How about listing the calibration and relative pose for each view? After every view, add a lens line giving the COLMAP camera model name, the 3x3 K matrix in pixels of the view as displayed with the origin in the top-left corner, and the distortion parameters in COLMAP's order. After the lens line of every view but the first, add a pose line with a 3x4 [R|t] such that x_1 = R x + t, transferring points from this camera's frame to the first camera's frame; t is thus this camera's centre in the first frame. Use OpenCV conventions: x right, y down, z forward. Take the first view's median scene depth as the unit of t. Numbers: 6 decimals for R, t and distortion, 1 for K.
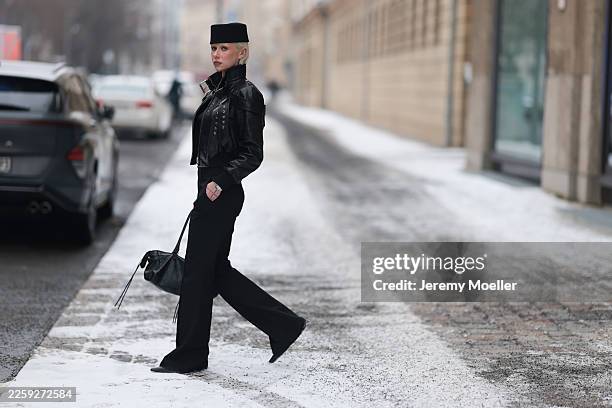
lens RADIAL K [[1655.0, 0, 306.0], [0, 1655.0, 204.0], [0, 0, 1]] dist [0.076549, 0.156953]
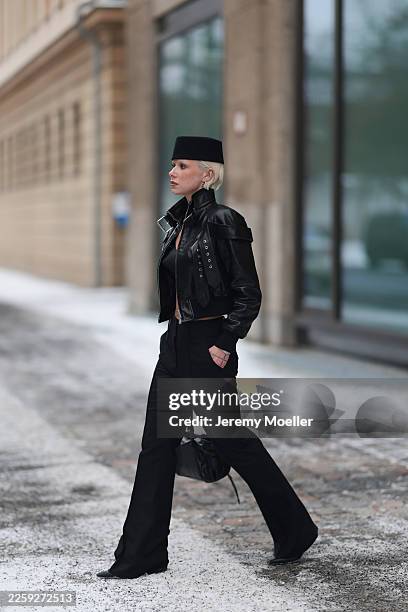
lens RADIAL K [[1655.0, 0, 204.0], [0, 1655.0, 306.0], [0, 0, 1]] dist [0.076549, 0.156953]
pose [[0.979277, -0.041527, 0.198222, -0.063722], [0.045367, 0.998860, -0.014864, -0.014271], [-0.197378, 0.023549, 0.980044, 0.169109]]
